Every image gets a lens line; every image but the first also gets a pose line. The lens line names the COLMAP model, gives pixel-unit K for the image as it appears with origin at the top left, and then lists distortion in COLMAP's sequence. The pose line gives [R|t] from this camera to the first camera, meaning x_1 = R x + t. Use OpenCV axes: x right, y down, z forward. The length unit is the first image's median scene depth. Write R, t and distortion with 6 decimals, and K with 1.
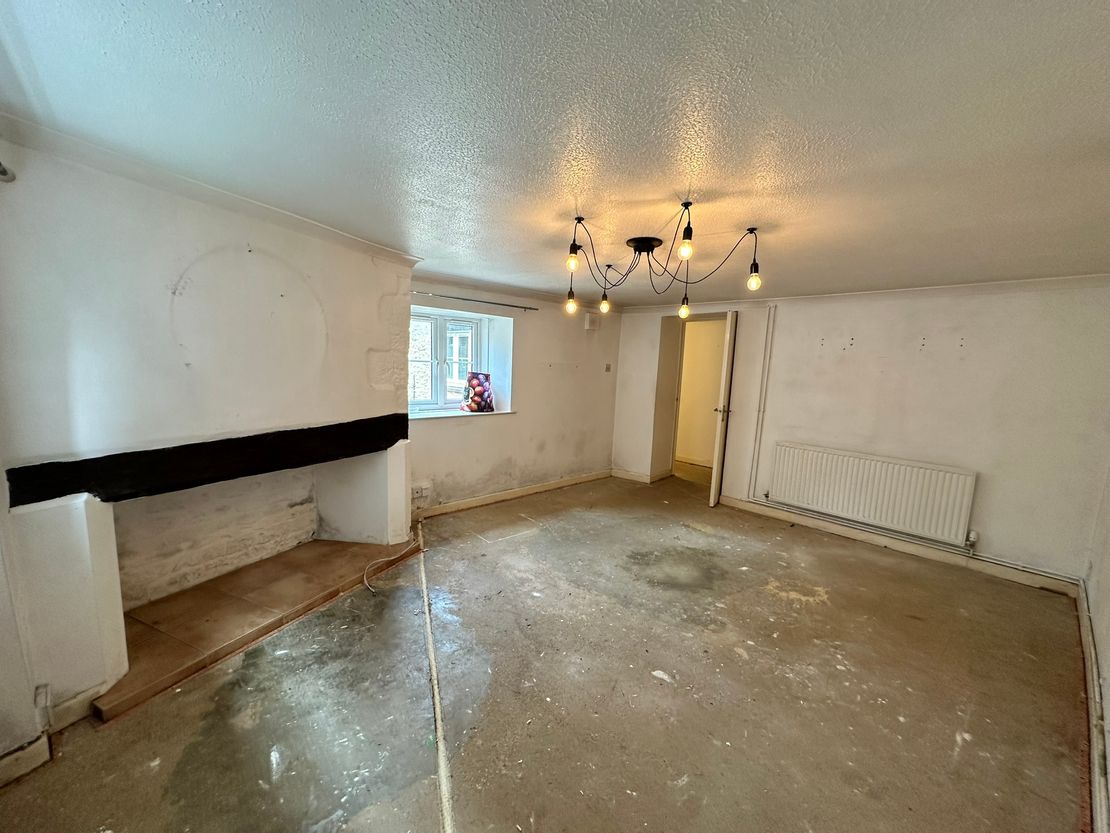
lens RADIAL K [[439.7, 0, 555.0], [0, 439.7, 416.5], [0, 0, 1]] dist [0.000359, -0.000048]
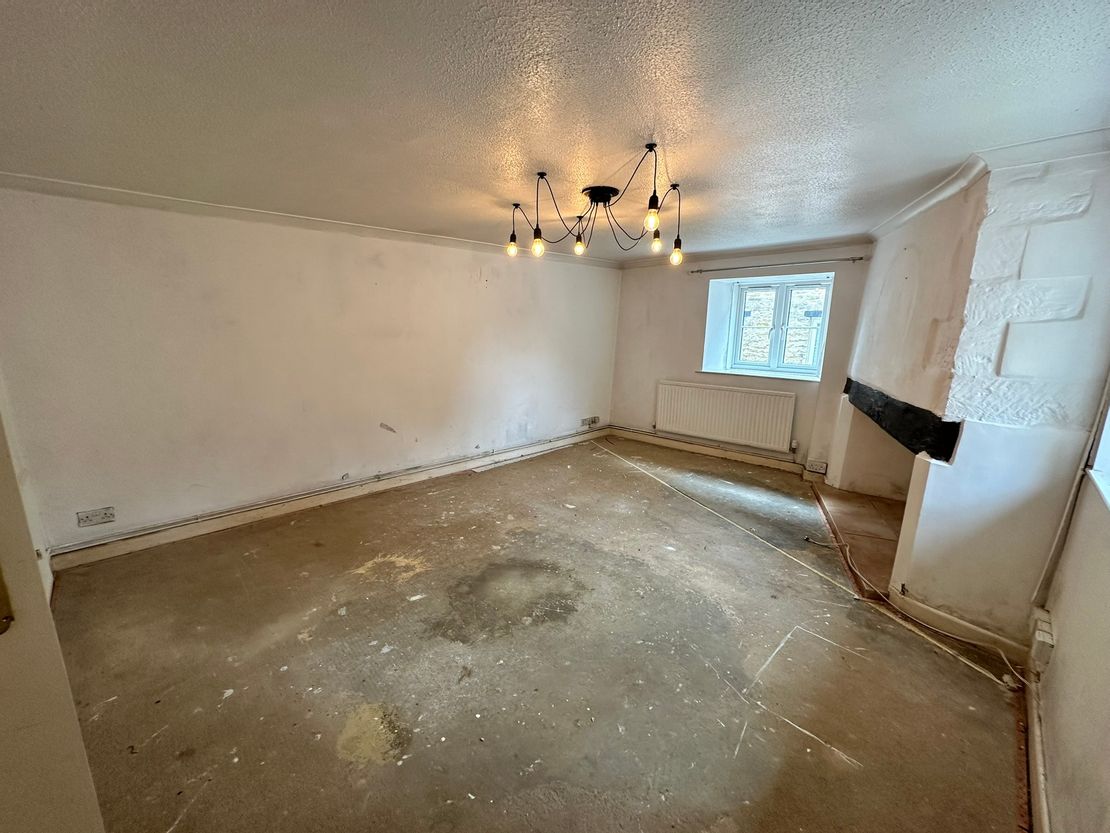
lens RADIAL K [[439.7, 0, 555.0], [0, 439.7, 416.5], [0, 0, 1]] dist [0.000359, -0.000048]
pose [[-0.998251, -0.046308, -0.036762, 0.265995], [-0.055828, 0.942992, 0.328101, -0.205617], [0.019473, 0.329579, -0.943927, 1.745380]]
